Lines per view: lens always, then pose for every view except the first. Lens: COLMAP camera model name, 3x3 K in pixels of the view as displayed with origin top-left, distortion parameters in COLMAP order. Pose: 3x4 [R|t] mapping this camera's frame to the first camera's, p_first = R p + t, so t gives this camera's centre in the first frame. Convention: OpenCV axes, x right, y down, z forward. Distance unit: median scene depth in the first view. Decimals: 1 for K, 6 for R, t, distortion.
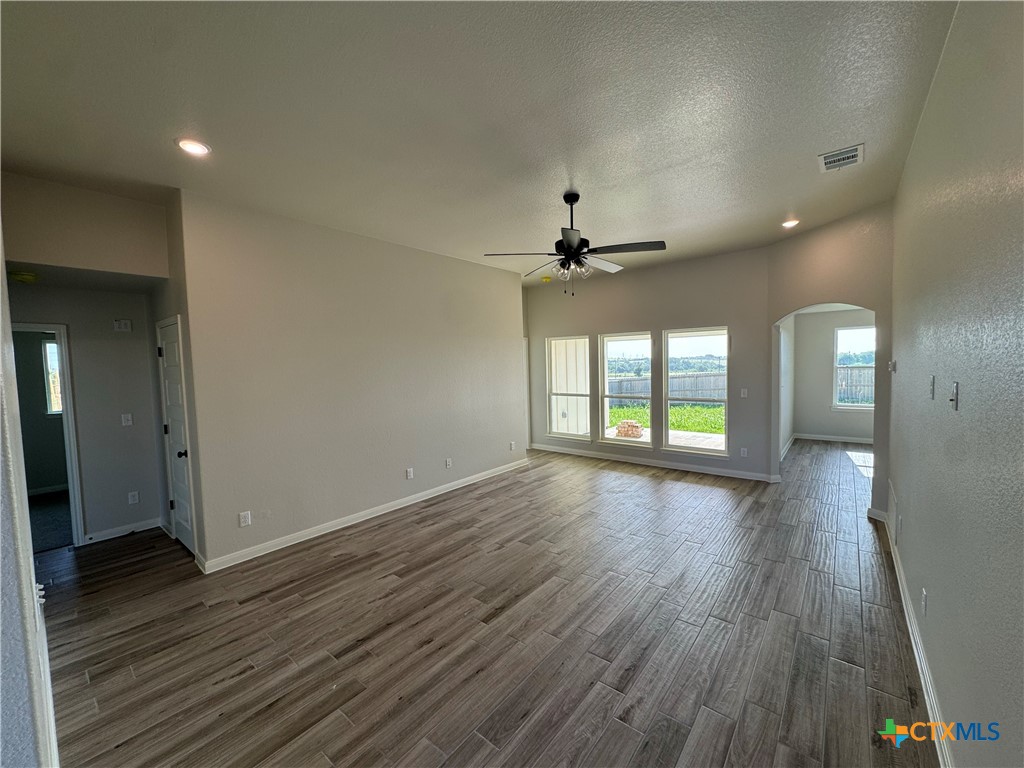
lens RADIAL K [[408.8, 0, 512.5], [0, 408.8, 384.7], [0, 0, 1]] dist [-0.004479, 0.000144]
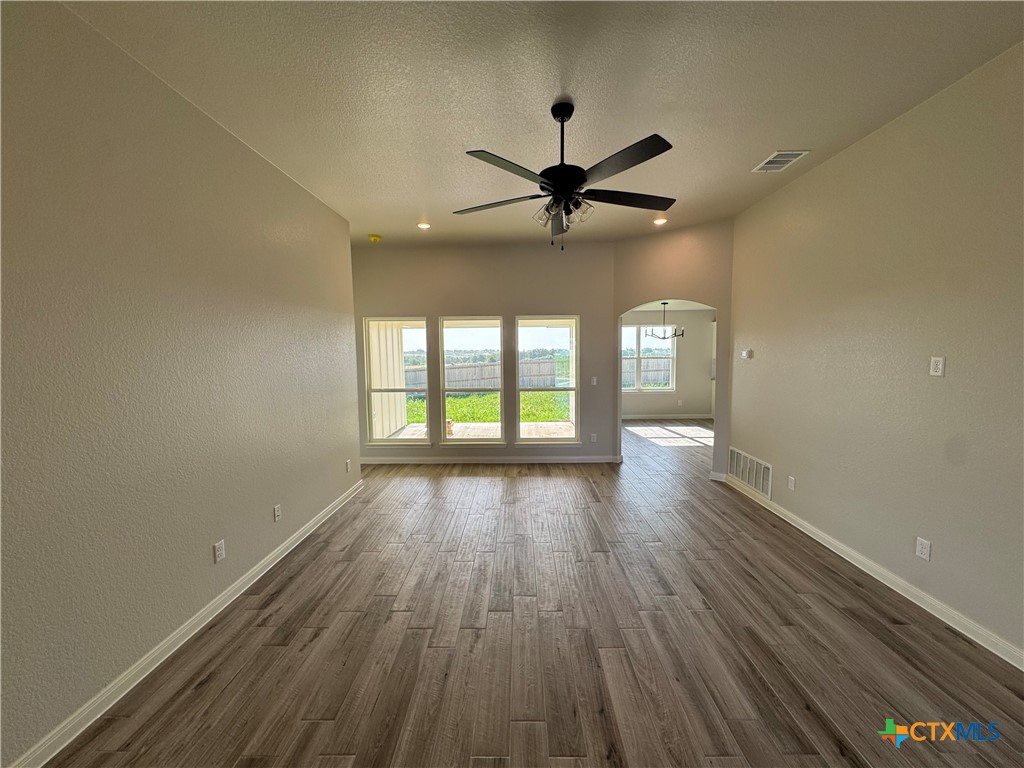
lens RADIAL K [[408.8, 0, 513.2], [0, 408.8, 384.1], [0, 0, 1]] dist [-0.004479, 0.000144]
pose [[0.782099, -0.033186, 0.622270, -0.223372], [0.024831, 0.999448, 0.022092, 0.000449], [-0.622660, -0.001826, 0.782491, 0.287525]]
